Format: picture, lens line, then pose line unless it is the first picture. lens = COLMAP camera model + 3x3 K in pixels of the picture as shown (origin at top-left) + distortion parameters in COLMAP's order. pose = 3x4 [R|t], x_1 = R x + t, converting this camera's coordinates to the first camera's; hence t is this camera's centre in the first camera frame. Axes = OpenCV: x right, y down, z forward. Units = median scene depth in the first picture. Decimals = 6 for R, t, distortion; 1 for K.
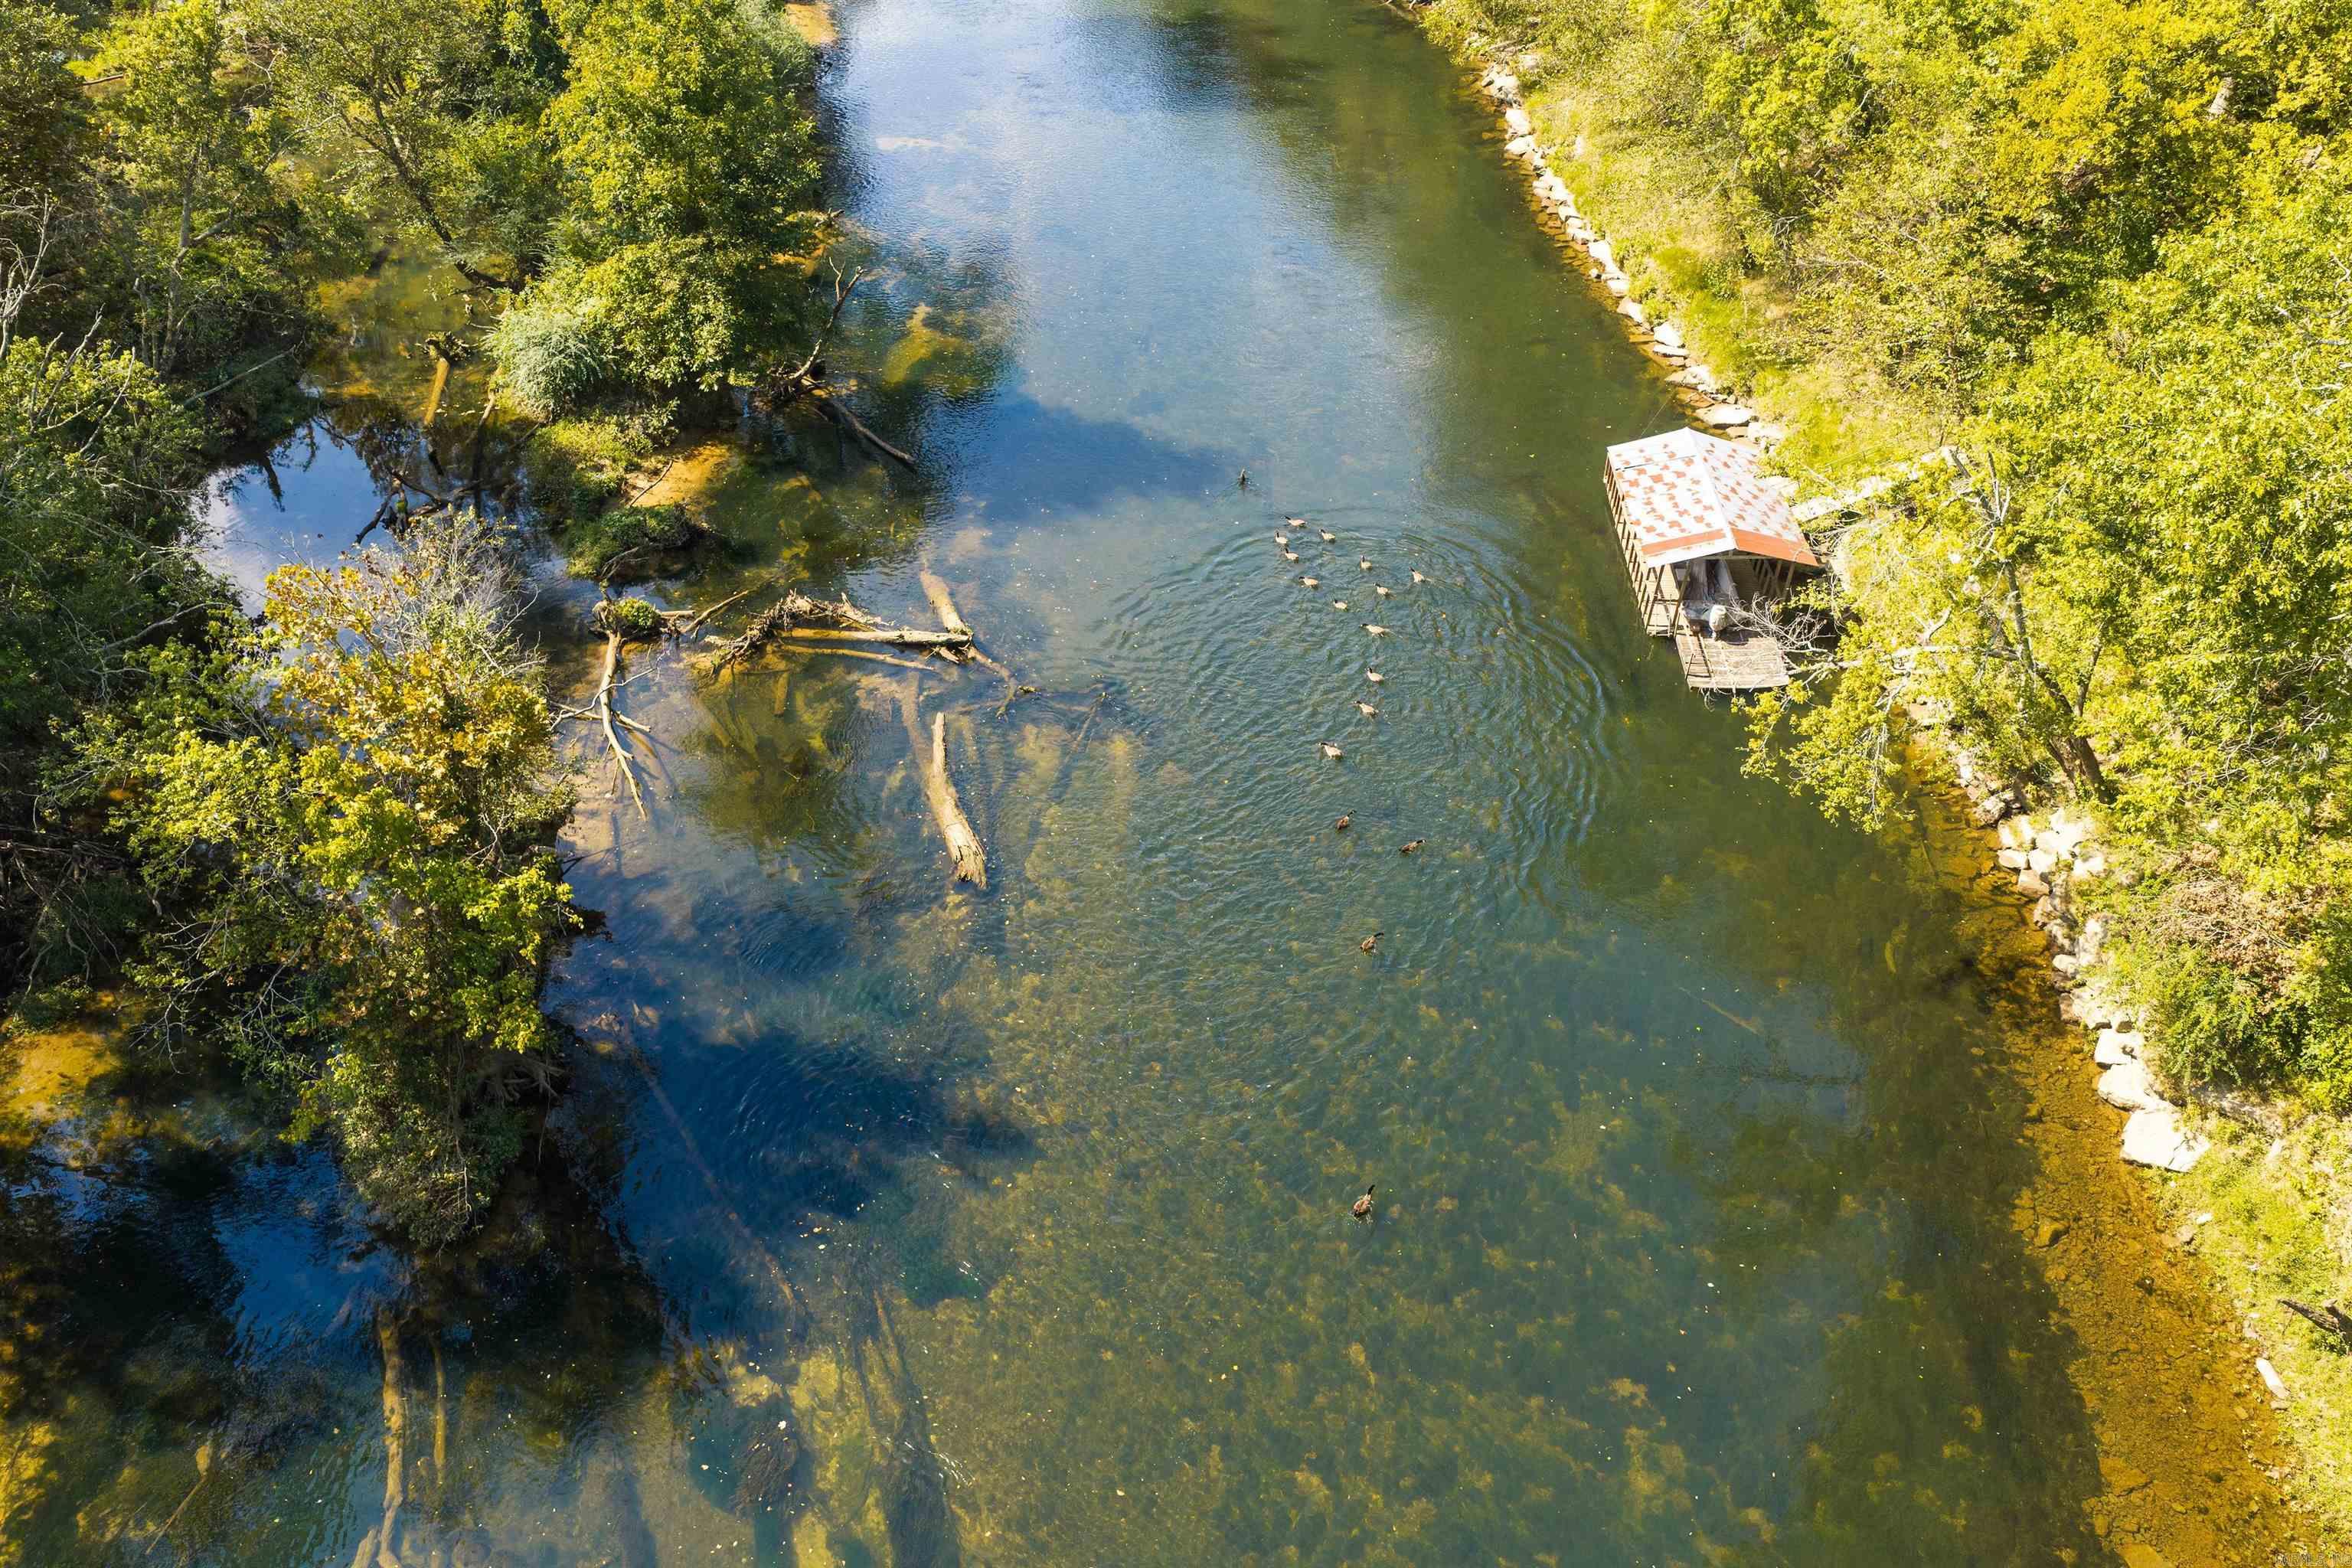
lens RADIAL K [[1852.4, 0, 1179.1], [0, 1852.4, 807.1], [0, 0, 1]] dist [0.011003, 0.001752]
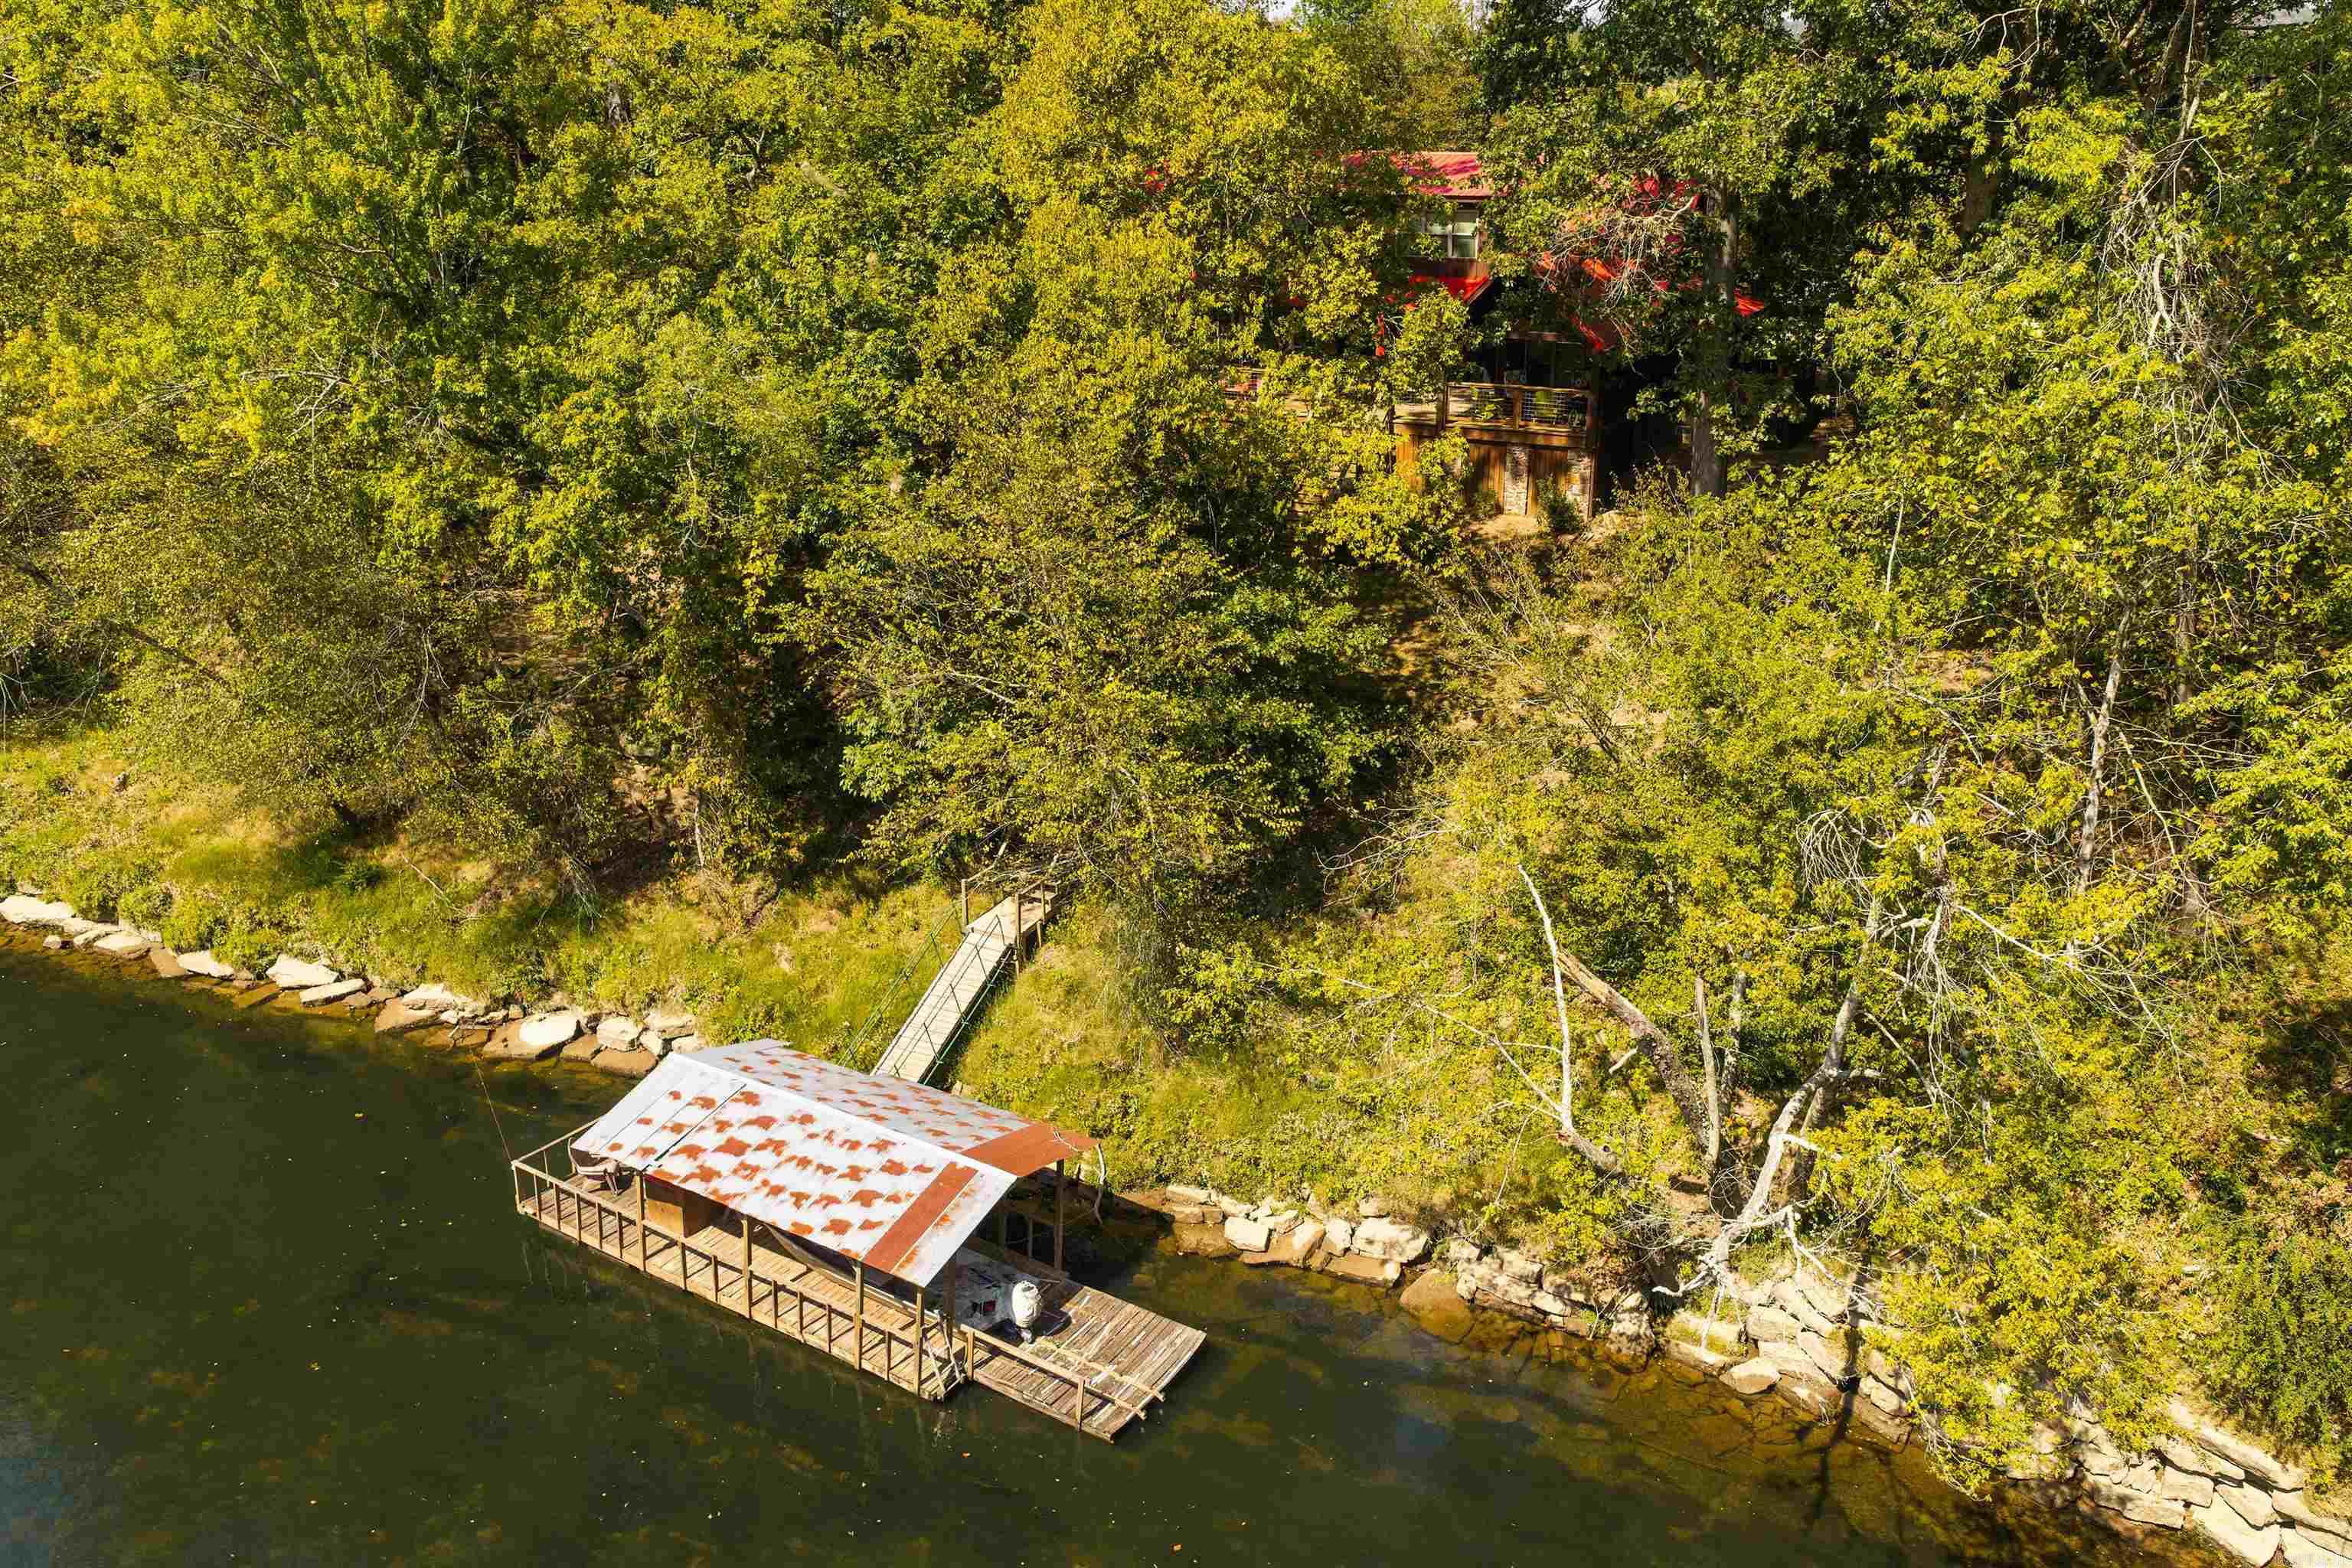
lens RADIAL K [[1852.4, 0, 1179.1], [0, 1852.4, 807.1], [0, 0, 1]] dist [0.011003, 0.001752]
pose [[0.491020, -0.297028, 0.818947, -0.099902], [0.517203, 0.855863, 0.000315, -0.204008], [-0.701000, 0.423407, 0.573869, 0.573514]]
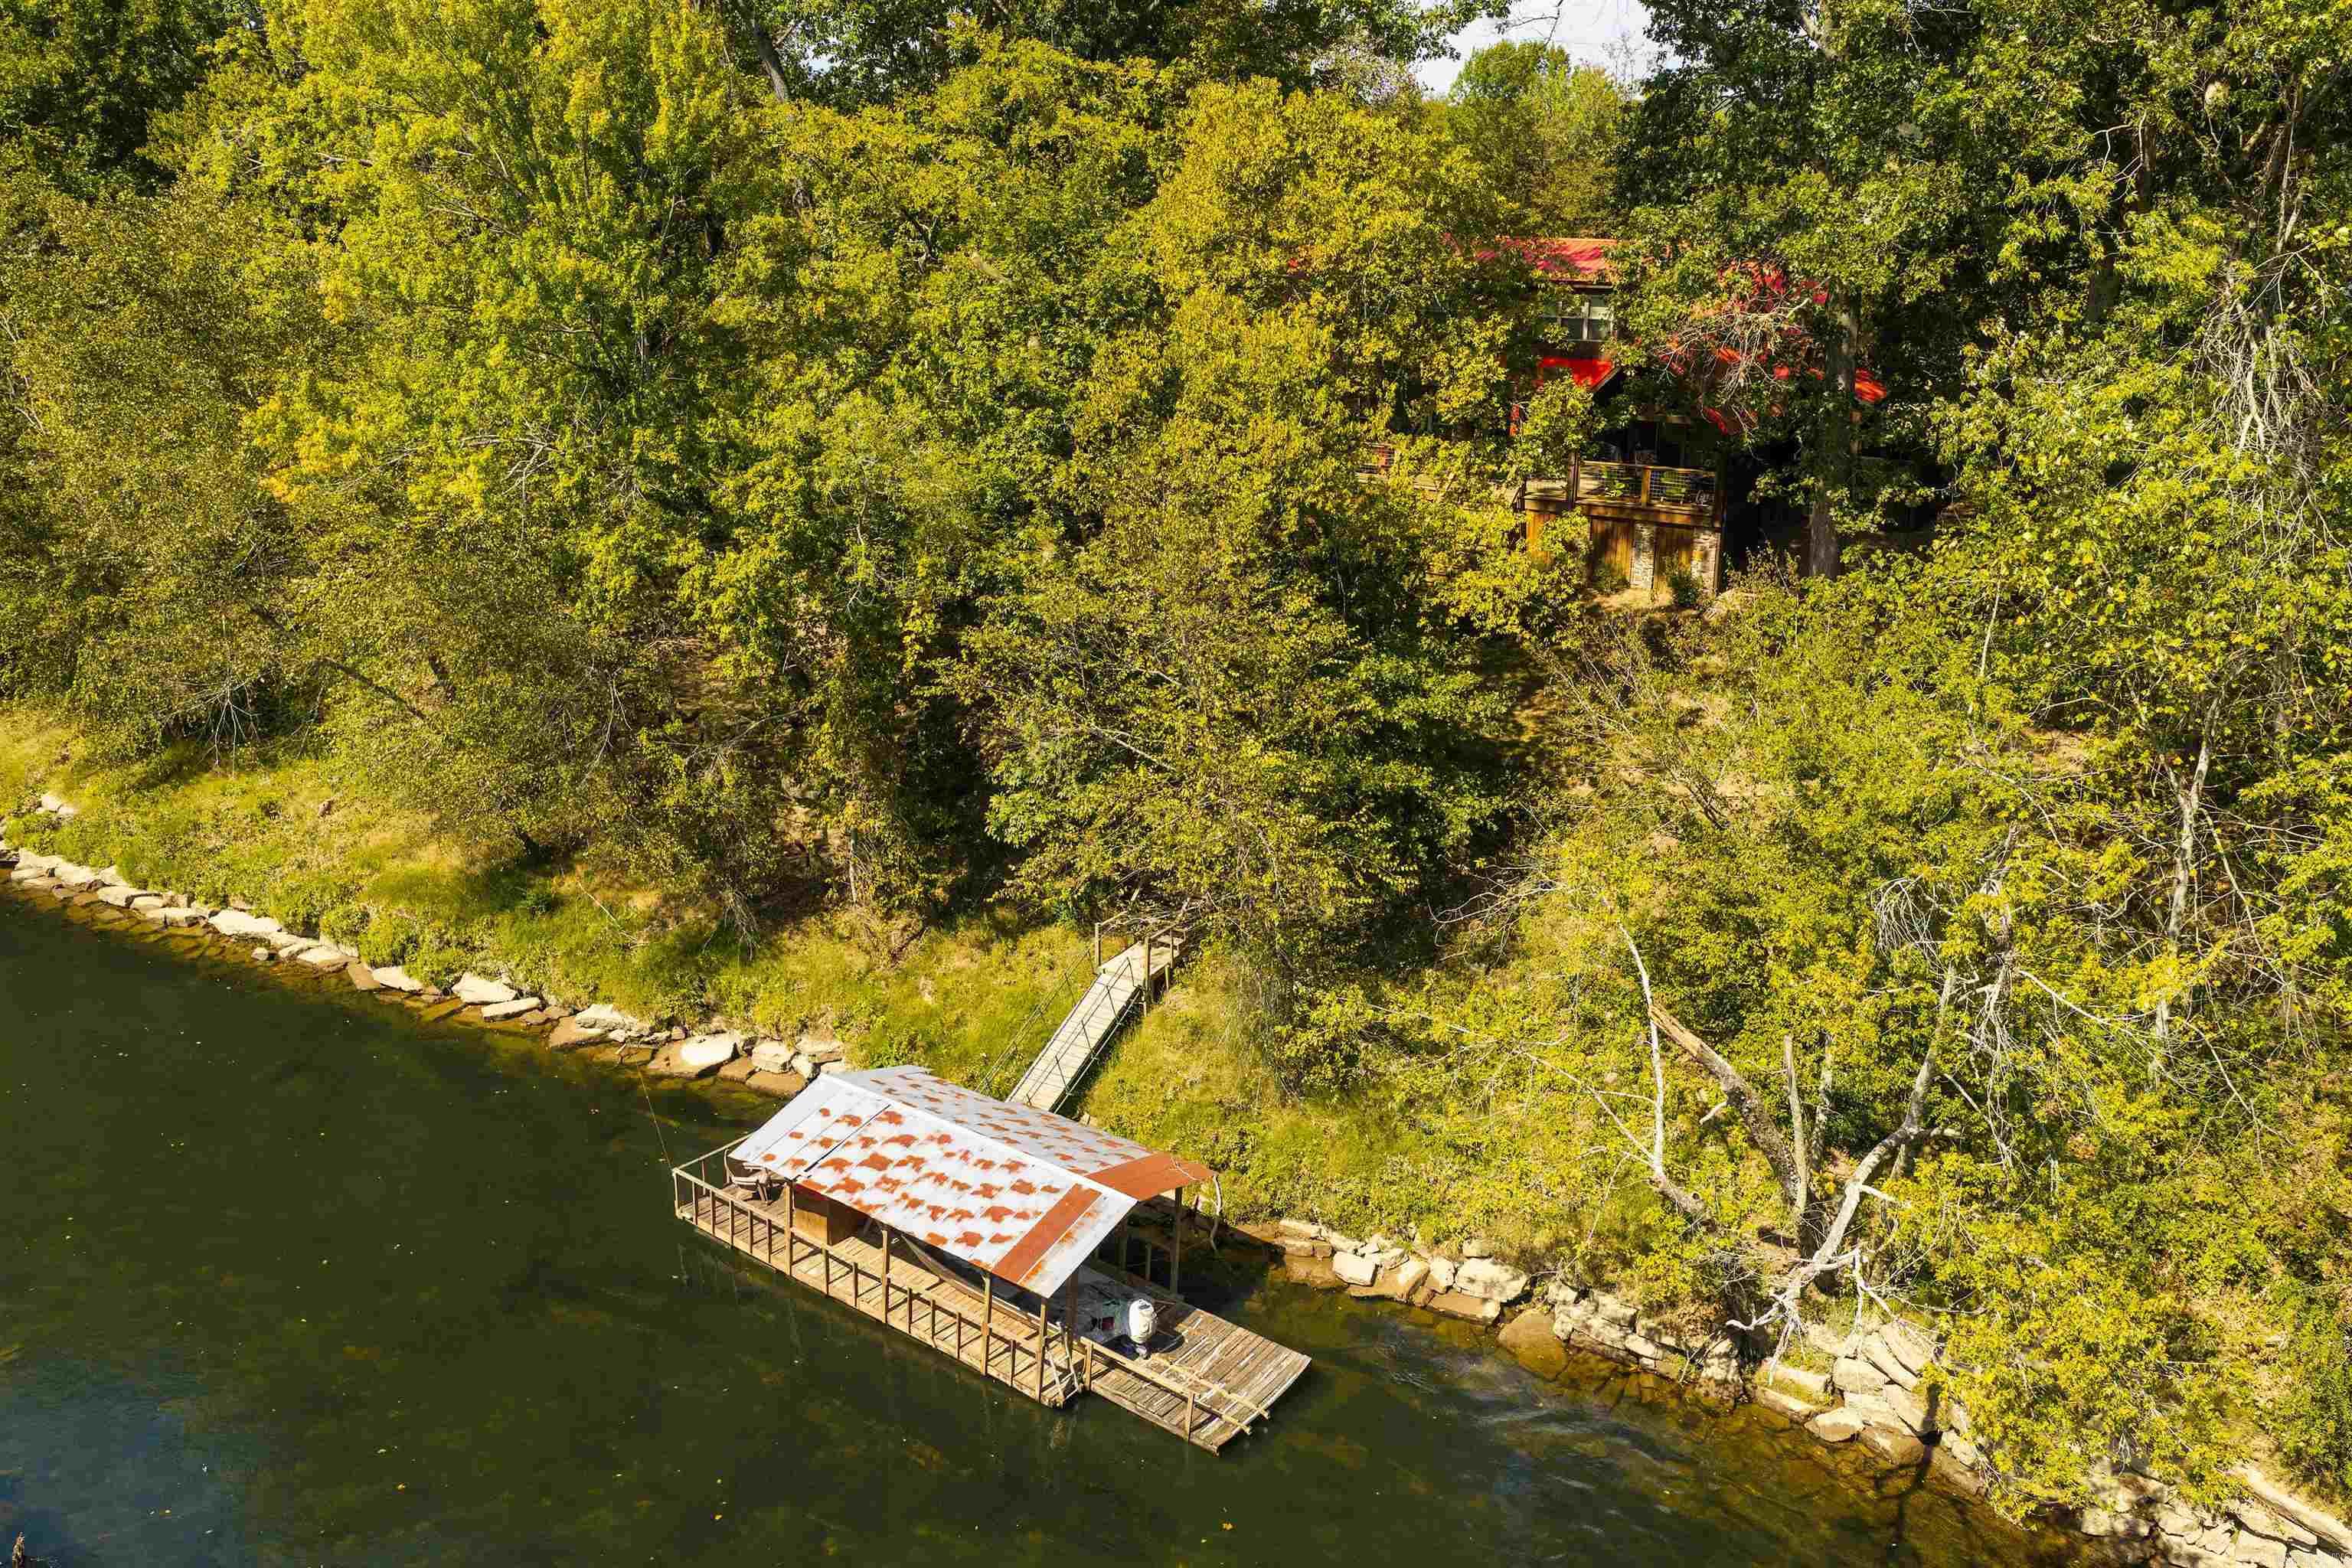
lens RADIAL K [[1852.4, 0, 1179.1], [0, 1852.4, 807.1], [0, 0, 1]] dist [0.011003, 0.001752]
pose [[0.558794, -0.255493, 0.788969, -0.129744], [0.488049, 0.870483, -0.063775, -0.199540], [-0.670490, 0.420693, 0.611114, 0.549249]]
